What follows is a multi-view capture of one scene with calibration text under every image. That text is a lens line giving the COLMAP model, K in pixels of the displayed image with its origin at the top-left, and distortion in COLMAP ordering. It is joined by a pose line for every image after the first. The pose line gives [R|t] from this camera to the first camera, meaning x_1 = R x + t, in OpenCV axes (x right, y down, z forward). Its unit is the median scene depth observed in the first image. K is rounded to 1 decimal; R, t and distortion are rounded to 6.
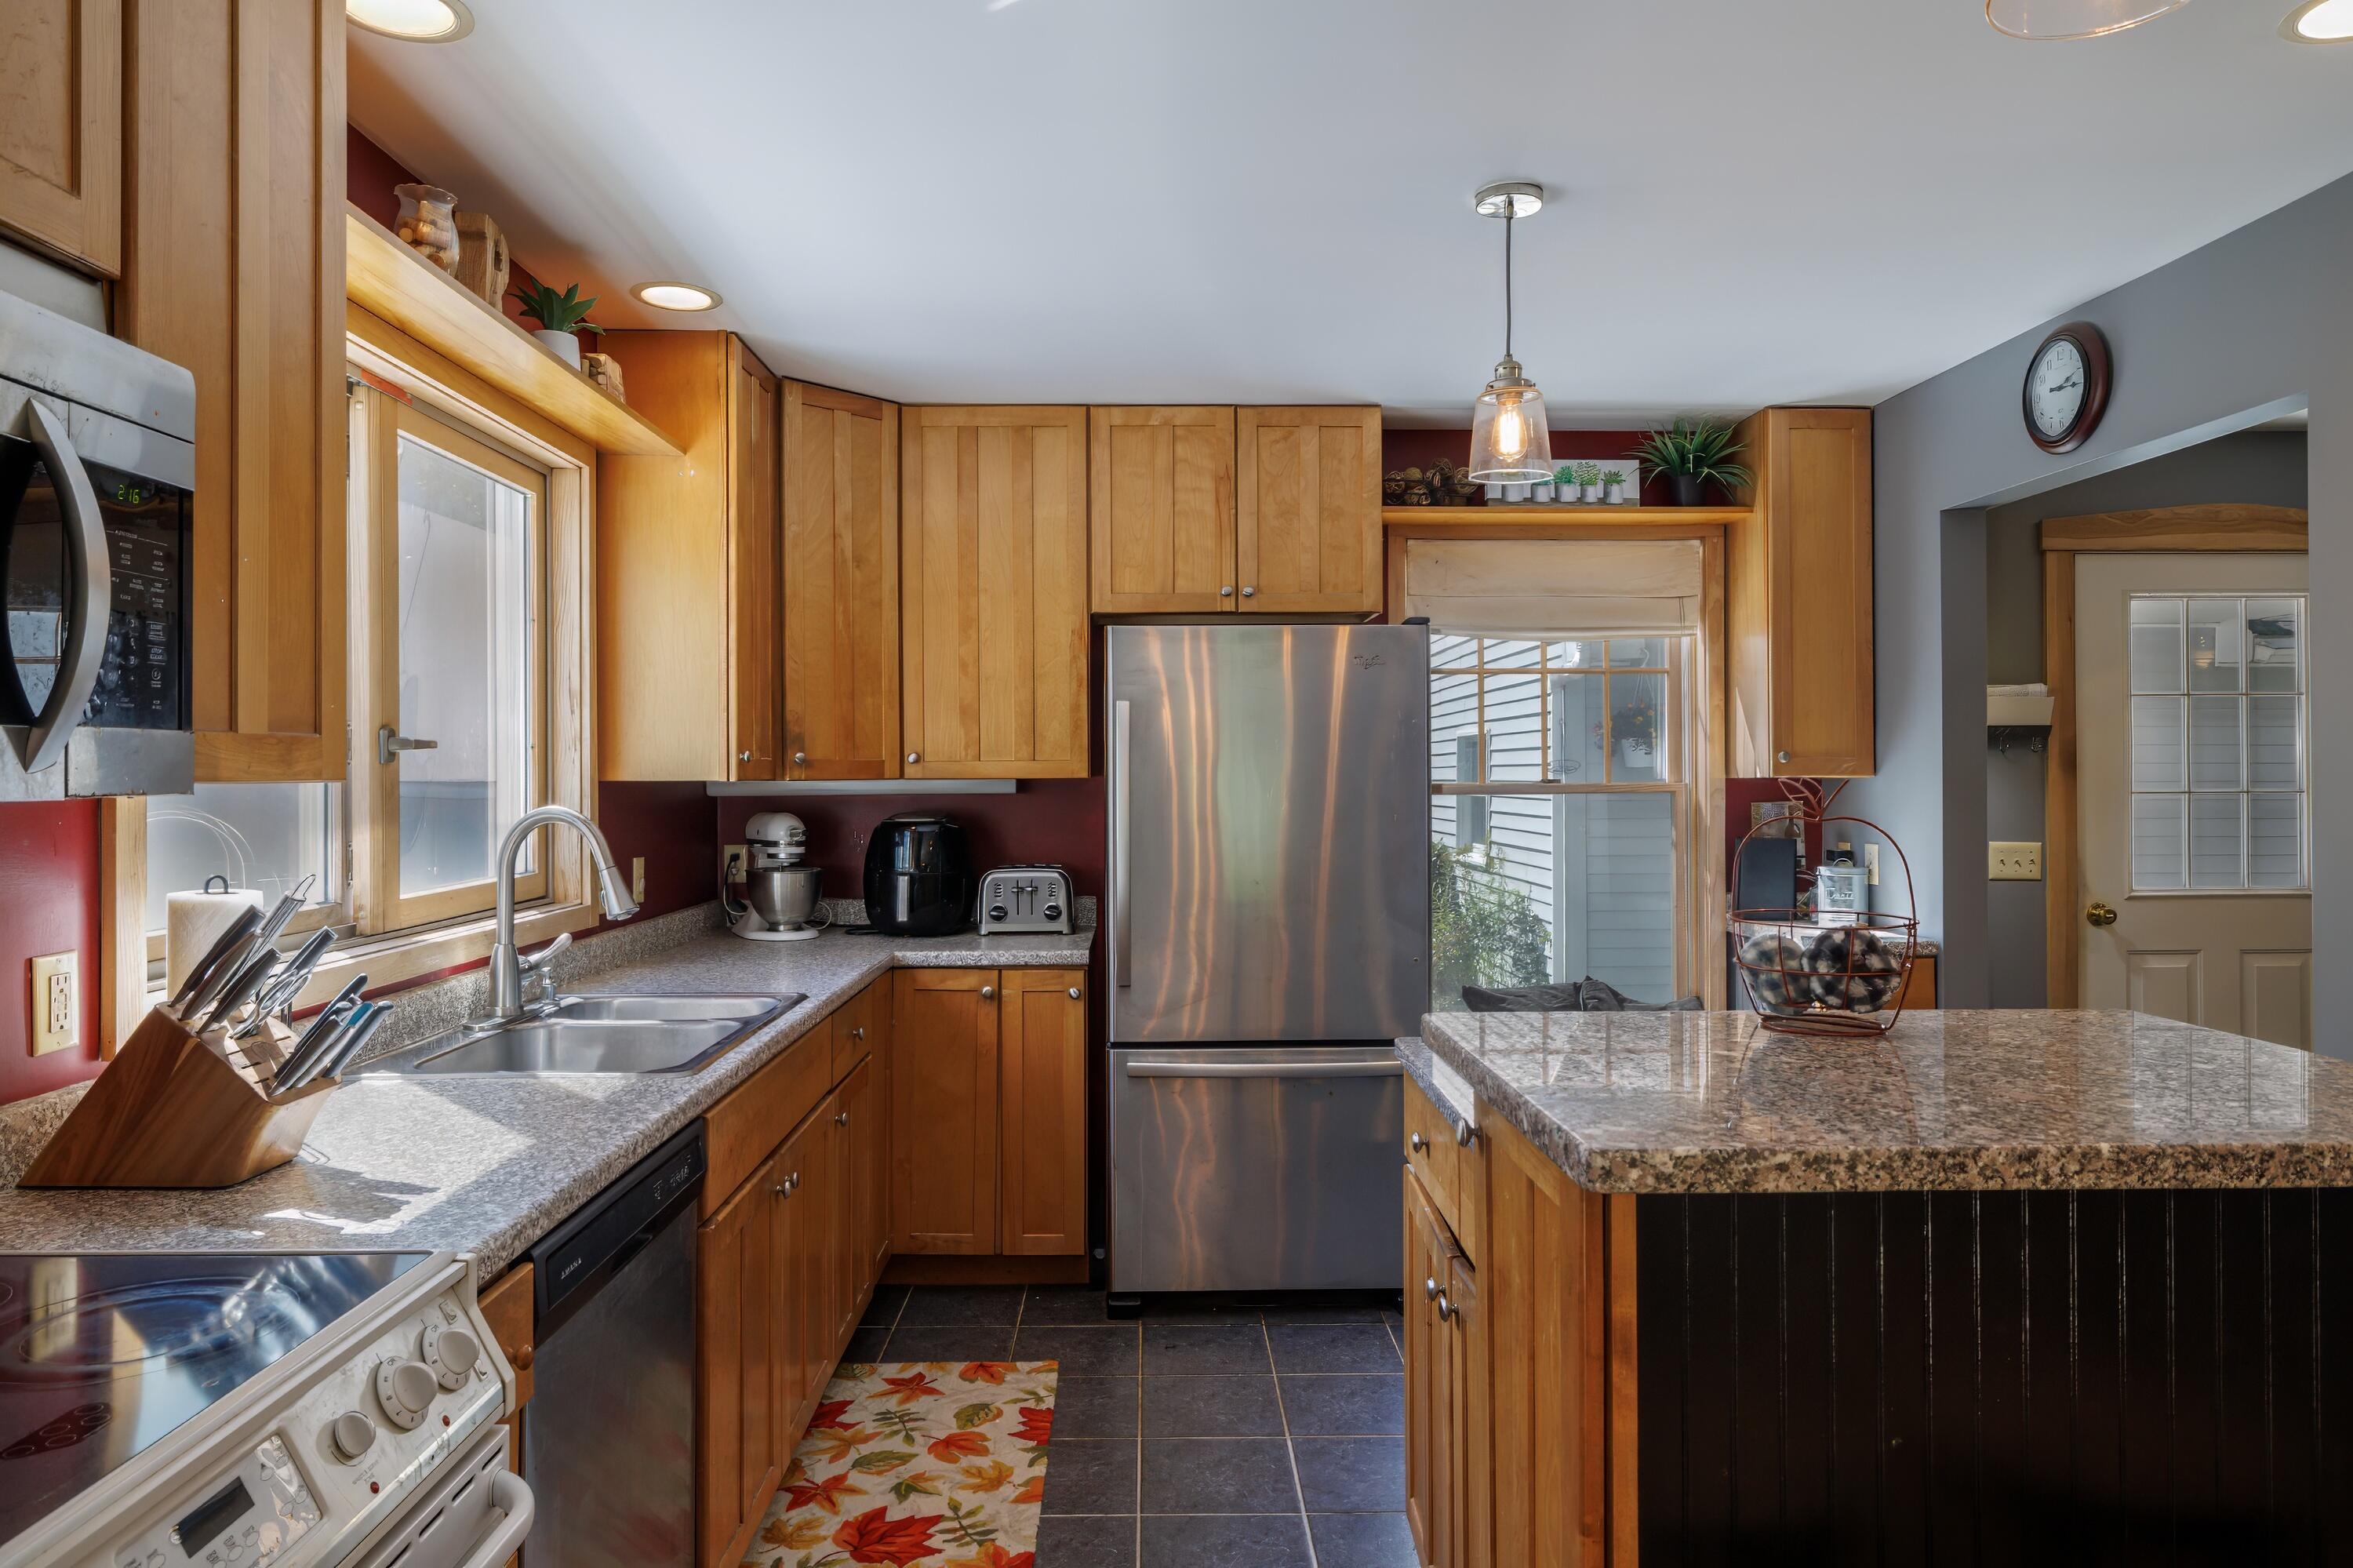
lens RADIAL K [[1423.4, 0, 1167.2], [0, 1423.4, 770.1], [0, 0, 1]] dist [0.002526, -0.000214]
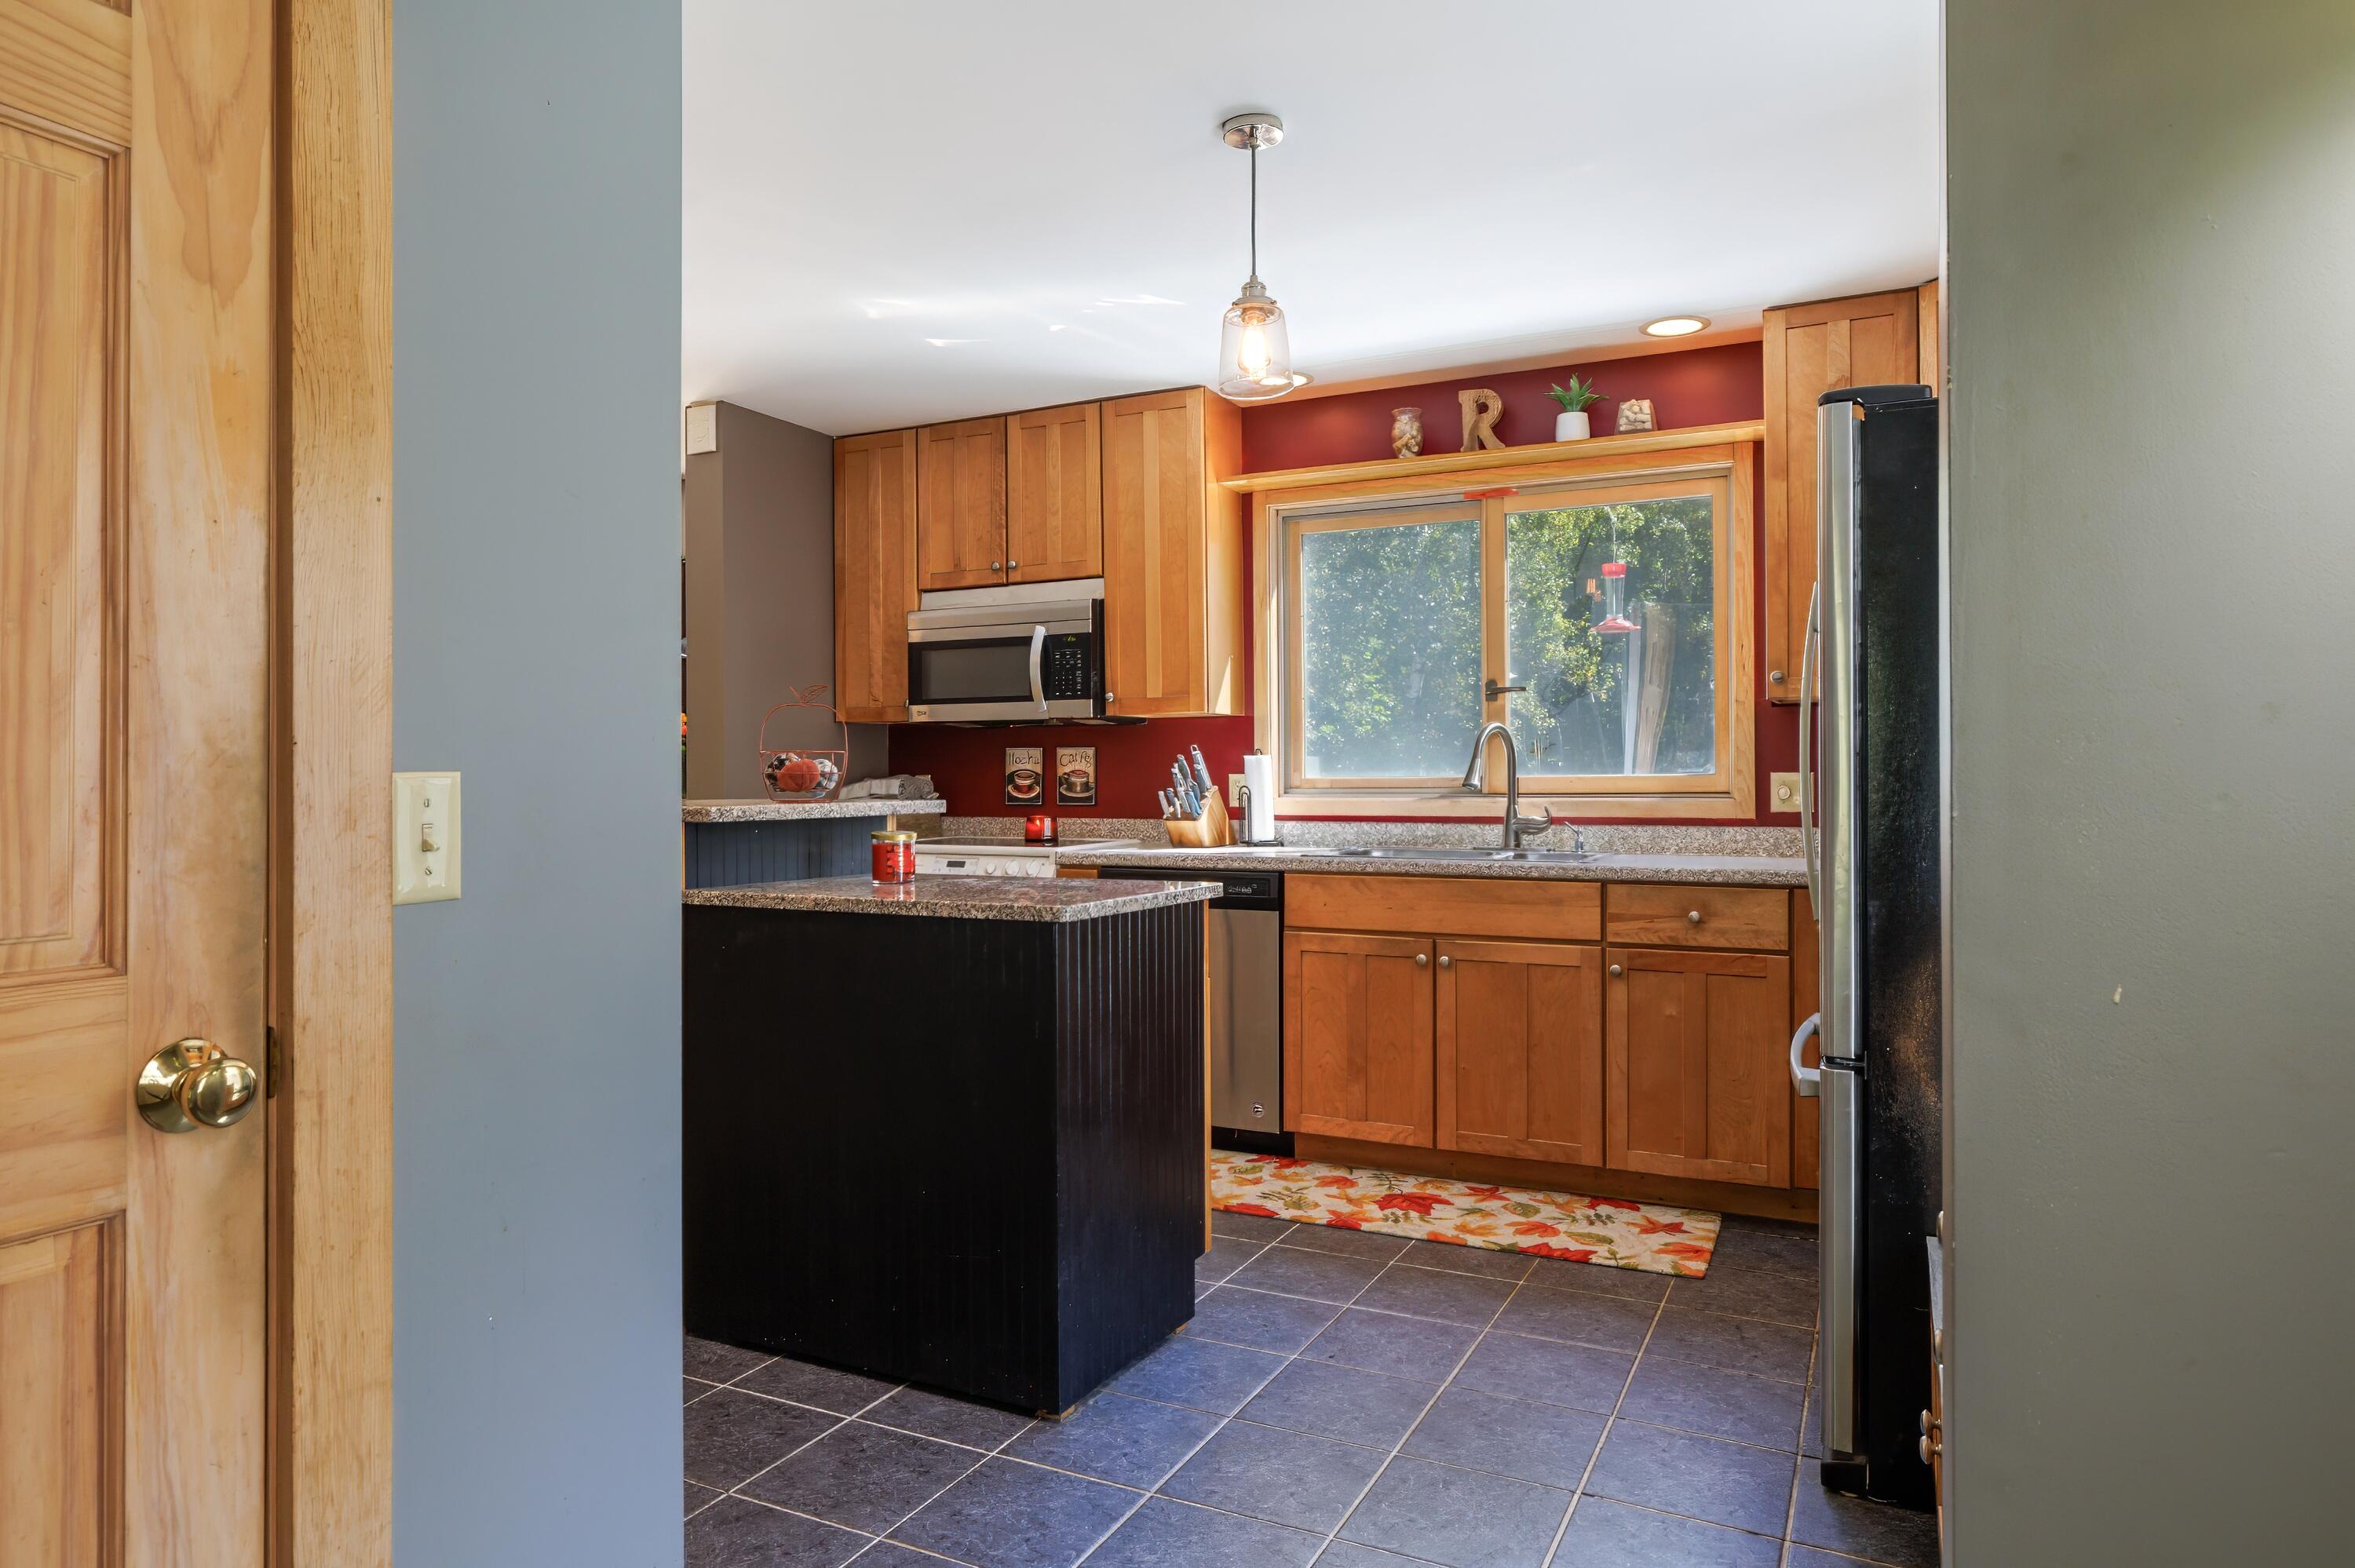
lens RADIAL K [[1424.3, 0, 1175.1], [0, 1424.3, 786.8], [0, 0, 1]] dist [0.002526, -0.000214]
pose [[-0.464741, 0.004241, -0.885436, 1.080080], [0.006390, 0.999979, 0.001436, 0.093911], [0.885424, -0.004990, -0.464758, 1.304352]]
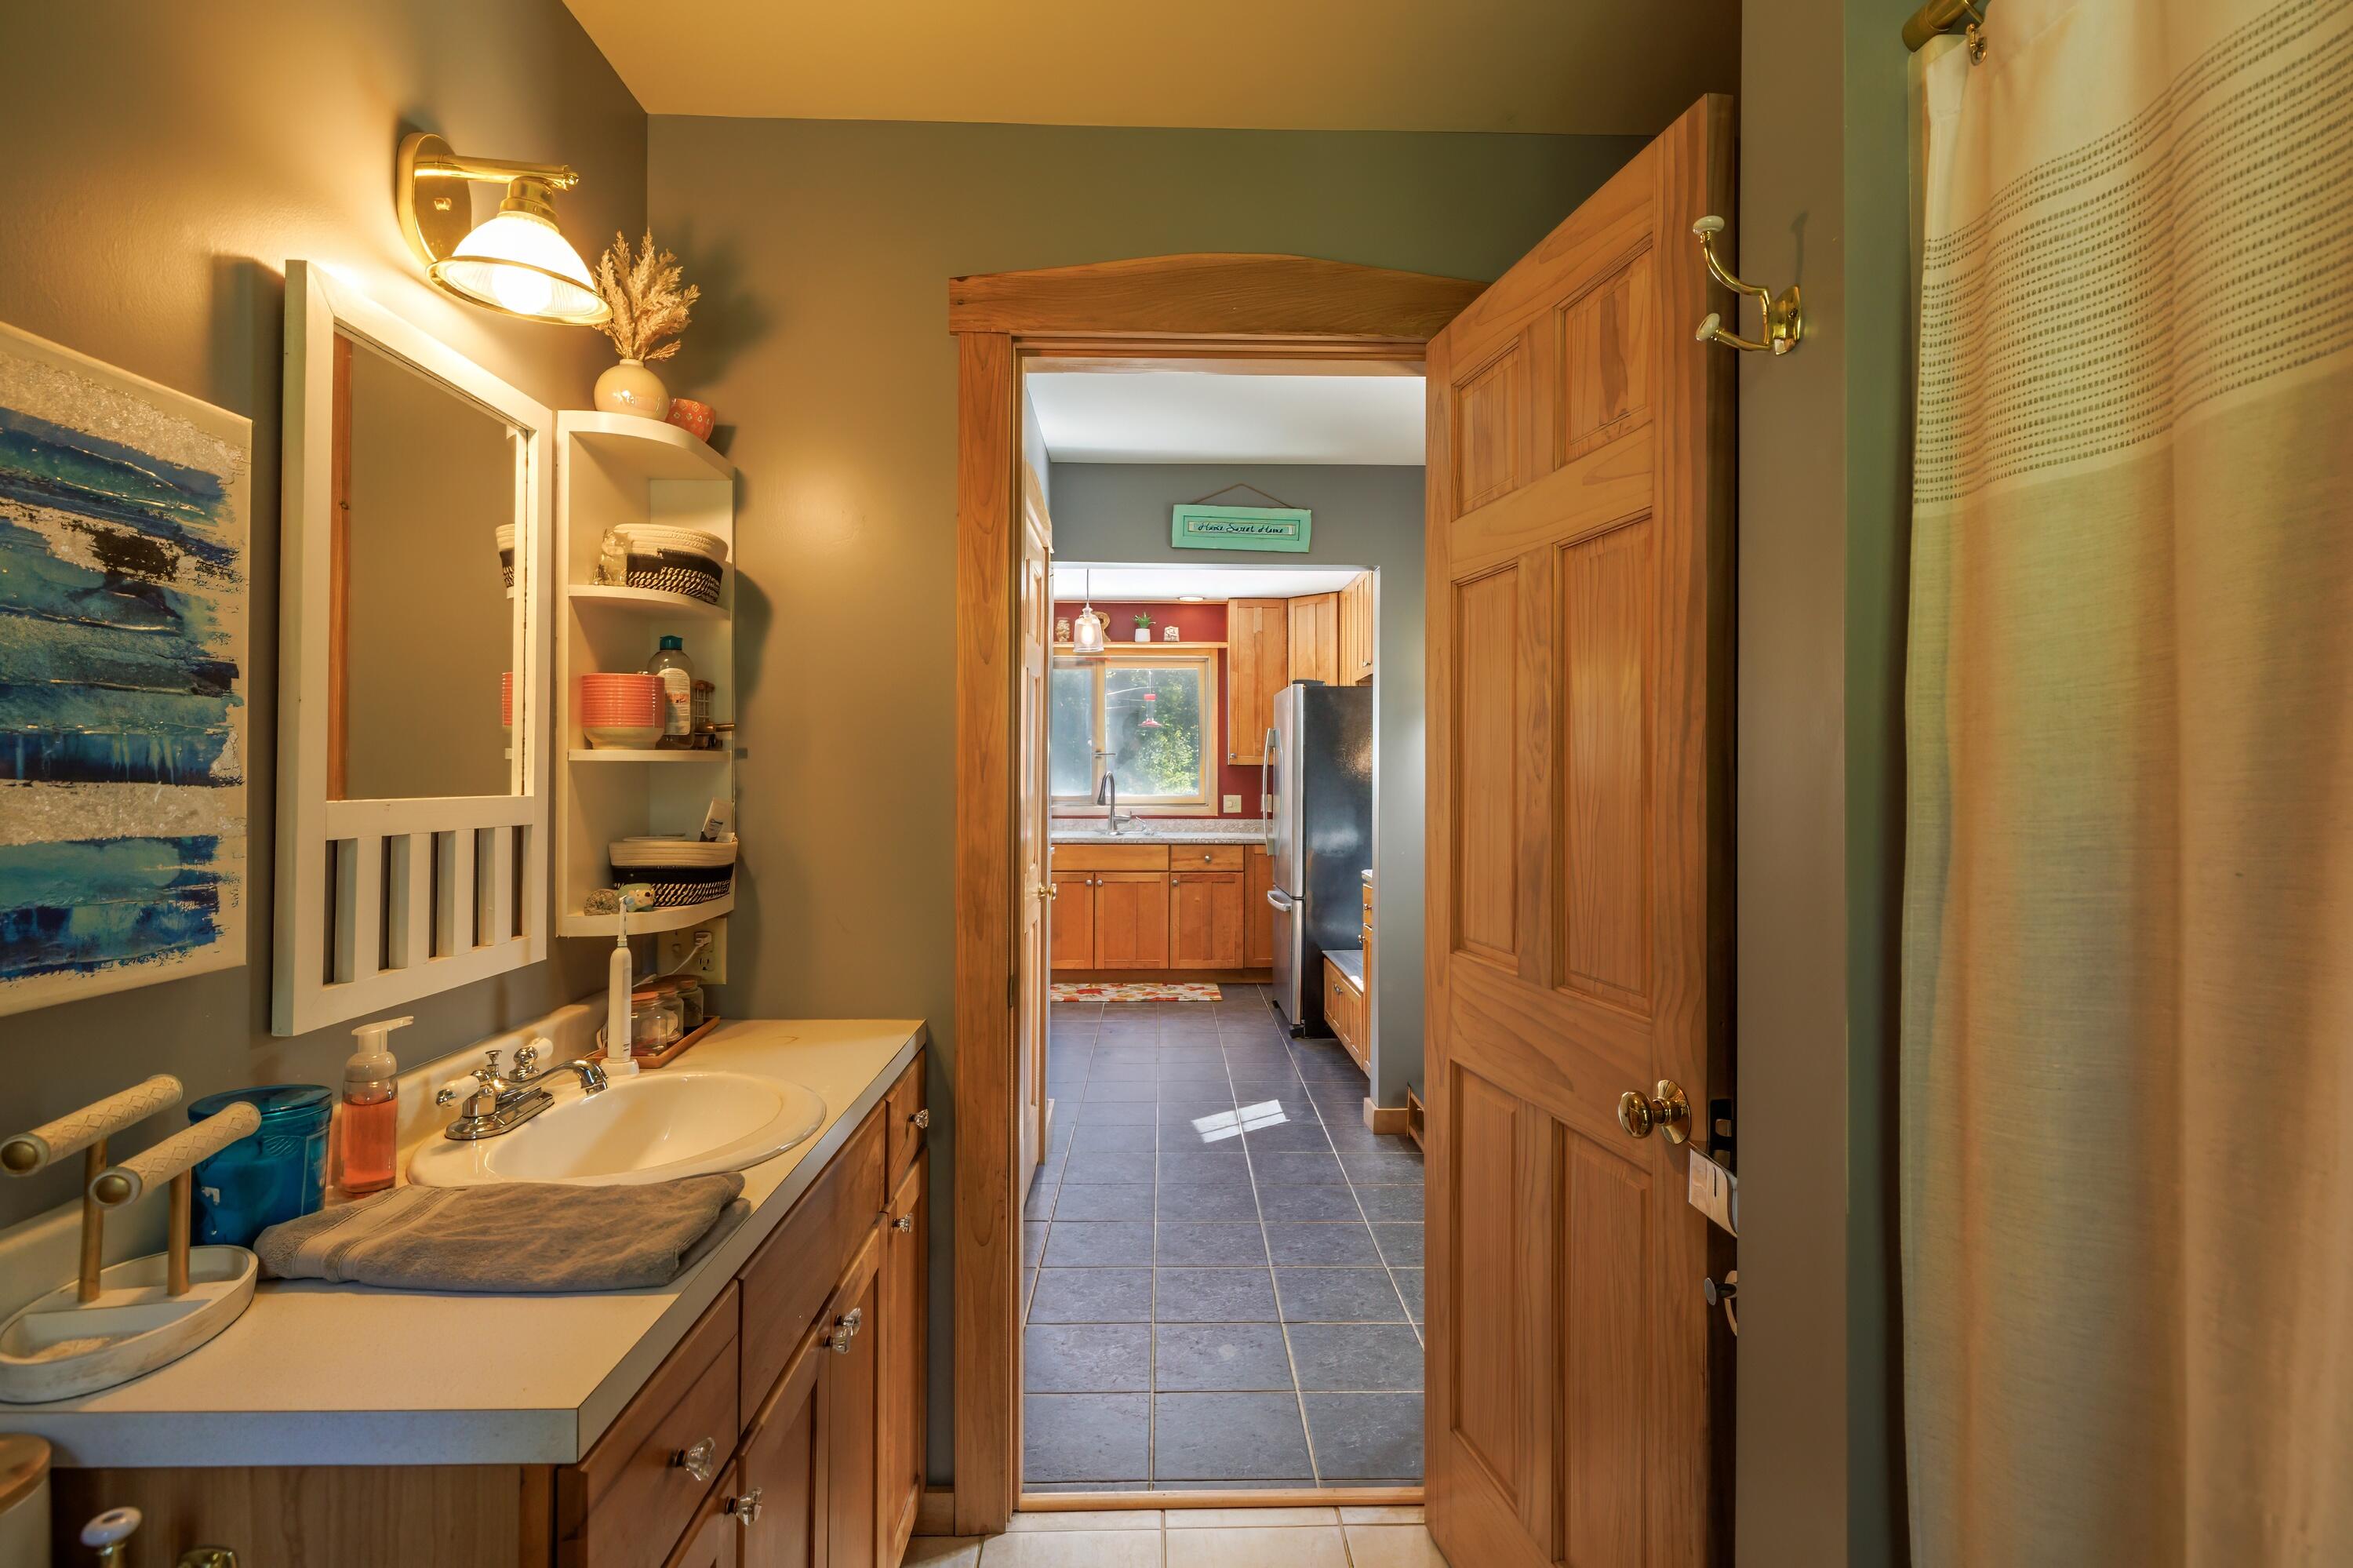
lens RADIAL K [[1160.5, 0, 1176.1], [0, 1160.5, 772.6], [0, 0, 1]] dist [-0.000170, -0.000003]
pose [[-0.006153, 0.000400, -0.999981, 2.144441], [0.000243, 1.000000, 0.000398, 0.035265], [0.999981, -0.000241, -0.006153, 1.082647]]
